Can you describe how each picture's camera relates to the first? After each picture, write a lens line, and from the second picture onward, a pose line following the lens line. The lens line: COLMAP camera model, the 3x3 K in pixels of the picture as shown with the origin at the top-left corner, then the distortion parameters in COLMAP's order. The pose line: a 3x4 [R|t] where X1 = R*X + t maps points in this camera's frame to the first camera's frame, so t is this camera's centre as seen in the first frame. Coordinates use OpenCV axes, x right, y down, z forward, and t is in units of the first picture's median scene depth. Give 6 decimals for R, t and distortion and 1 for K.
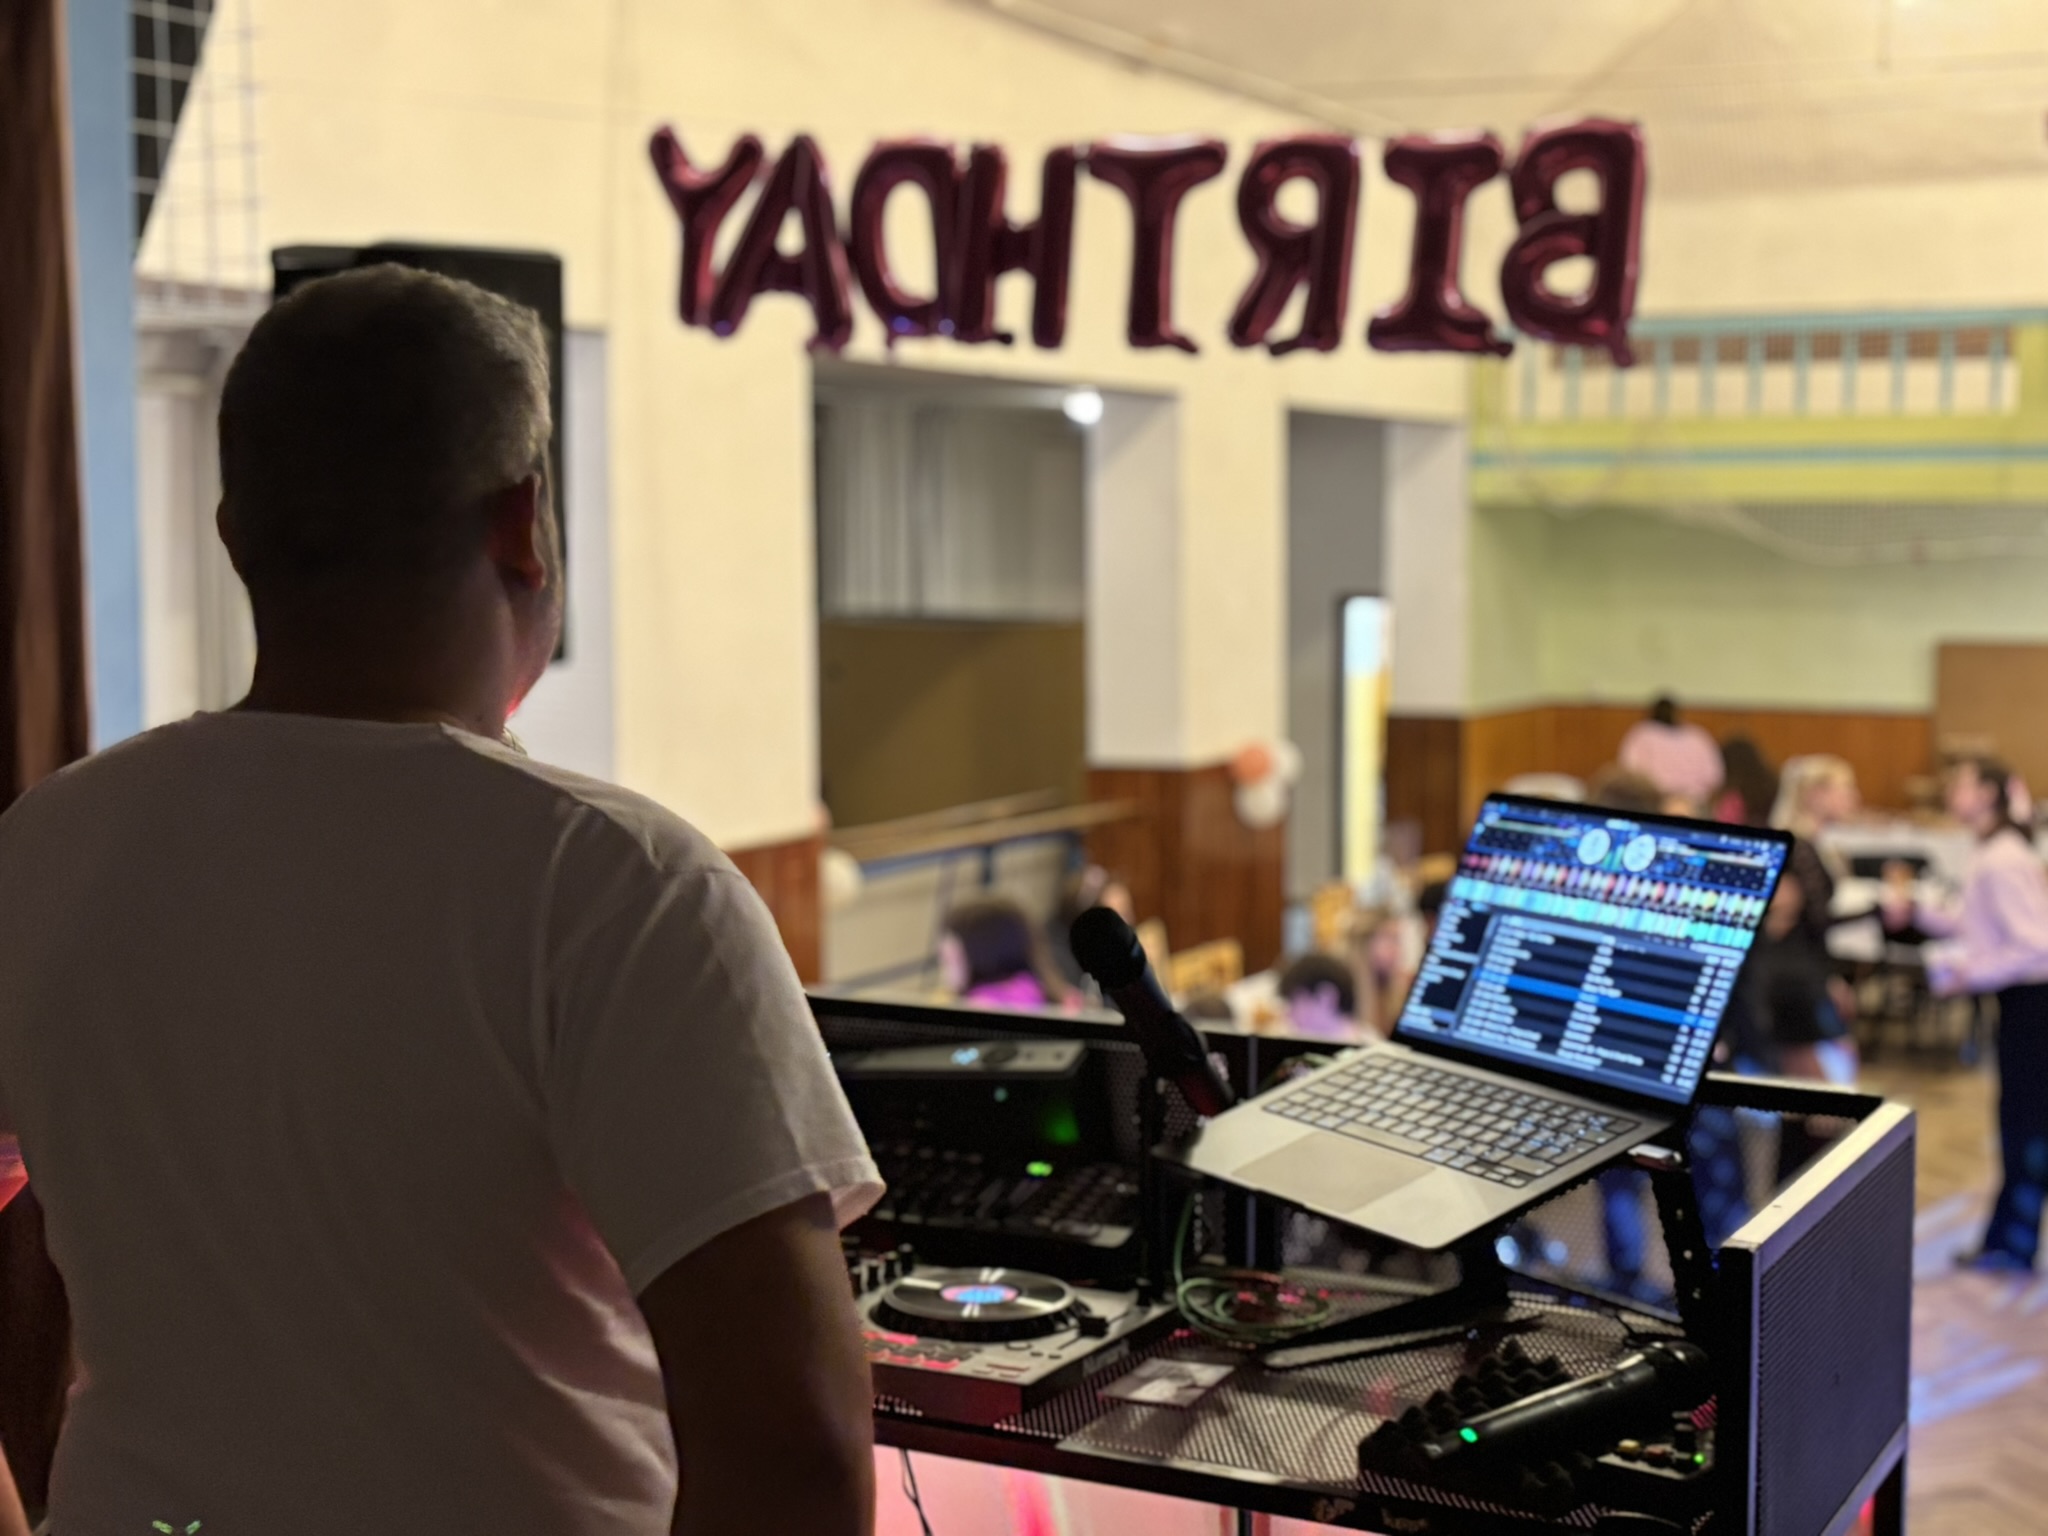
lens RADIAL K [[2909.7, 0, 1007.9], [0, 2909.7, 774.4], [0, 0, 1]] dist [0.102040, 0.000000]
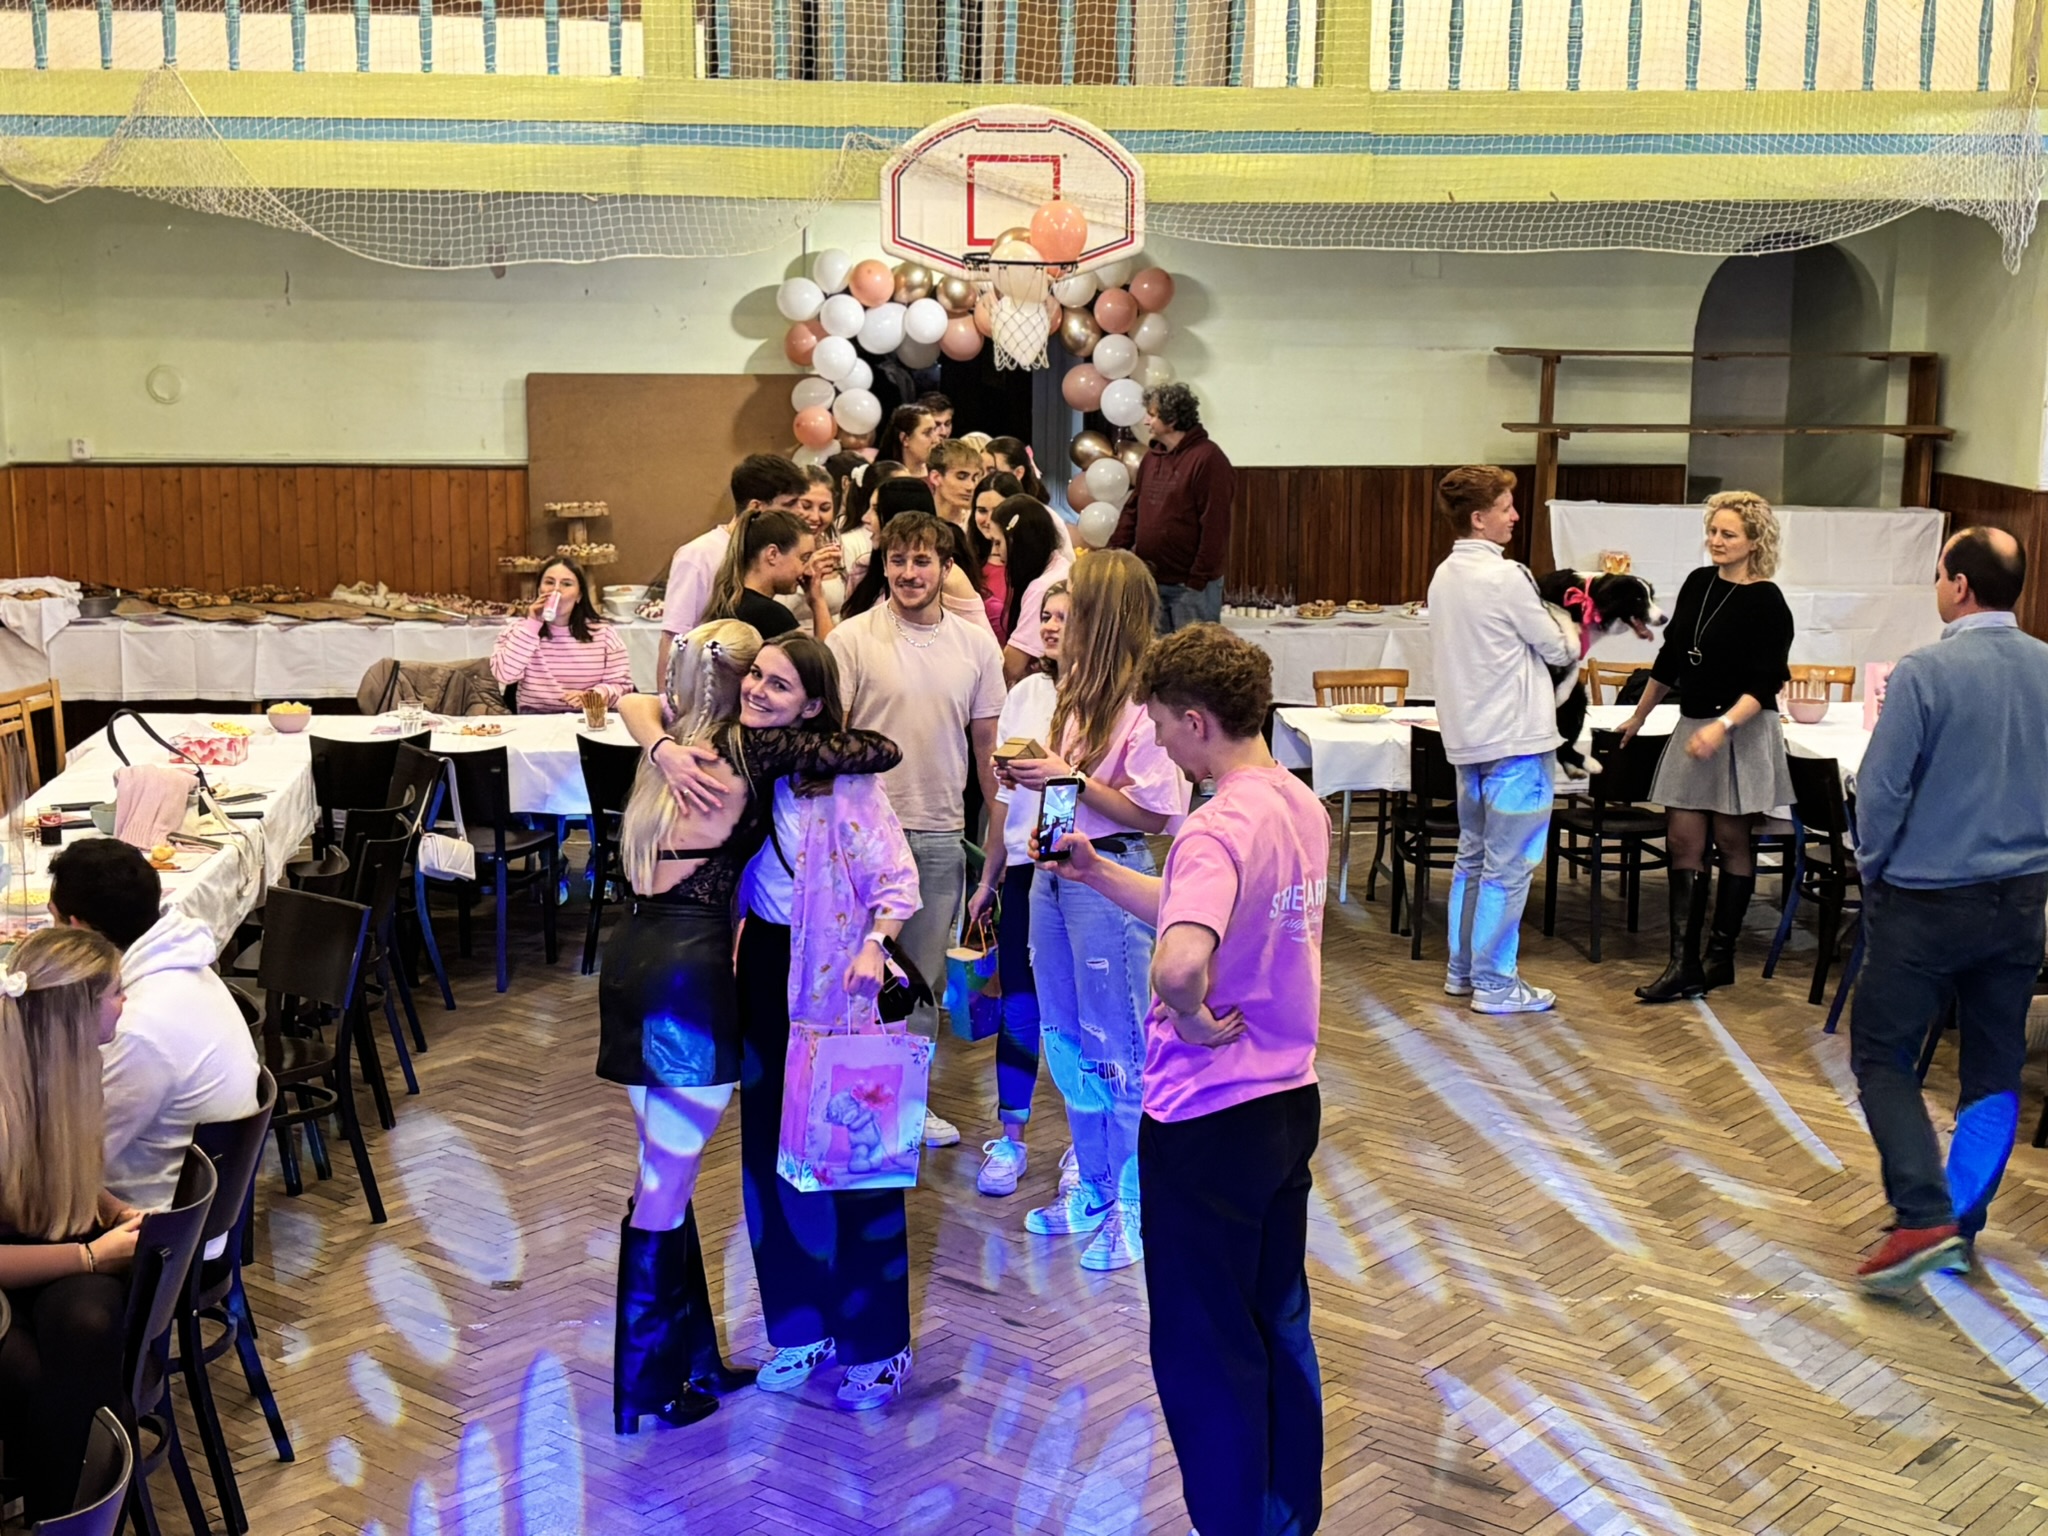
lens RADIAL K [[2909.7, 0, 1001.4], [0, 2909.7, 757.0], [0, 0, 1]] dist [0.102040, 0.000000]
pose [[0.847983, -0.090168, 0.522298, 0.006536], [0.043168, 0.993899, 0.101499, -0.087479], [-0.528263, -0.063523, 0.846701, 1.232507]]
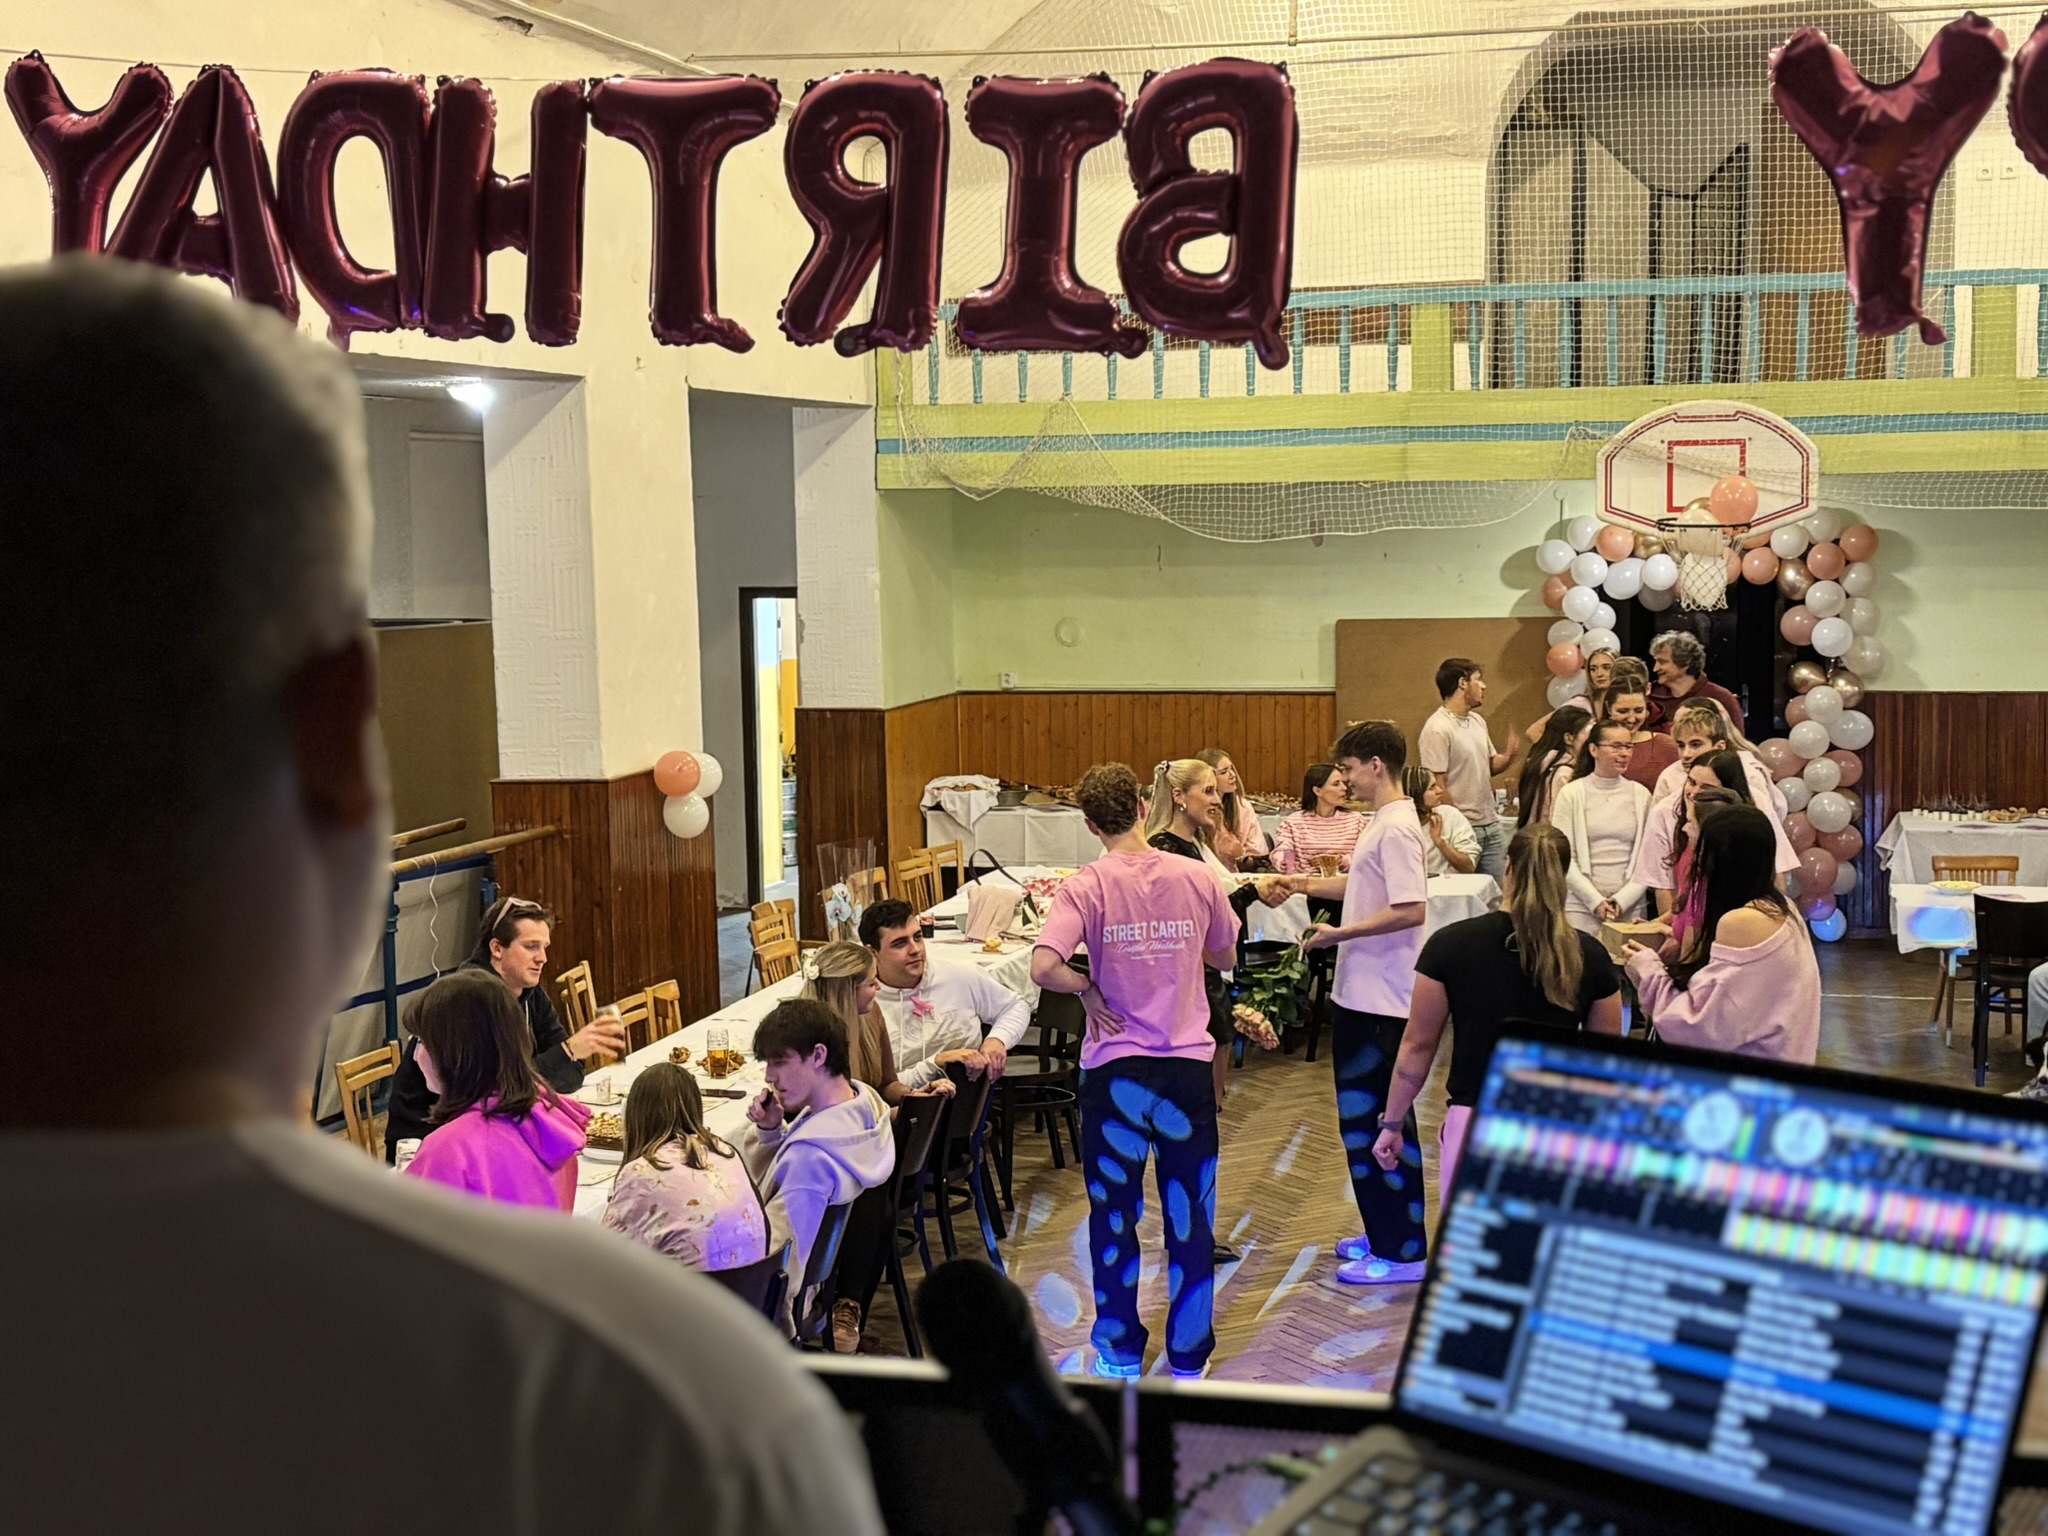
lens RADIAL K [[2909.7, 0, 1022.3], [0, 2909.7, 813.6], [0, 0, 1]] dist [0.102040, 0.000000]
pose [[0.975650, -0.041964, 0.215283, -0.042384], [0.037941, 0.999020, 0.022786, -0.031618], [-0.216028, -0.014063, 0.976286, 0.196939]]
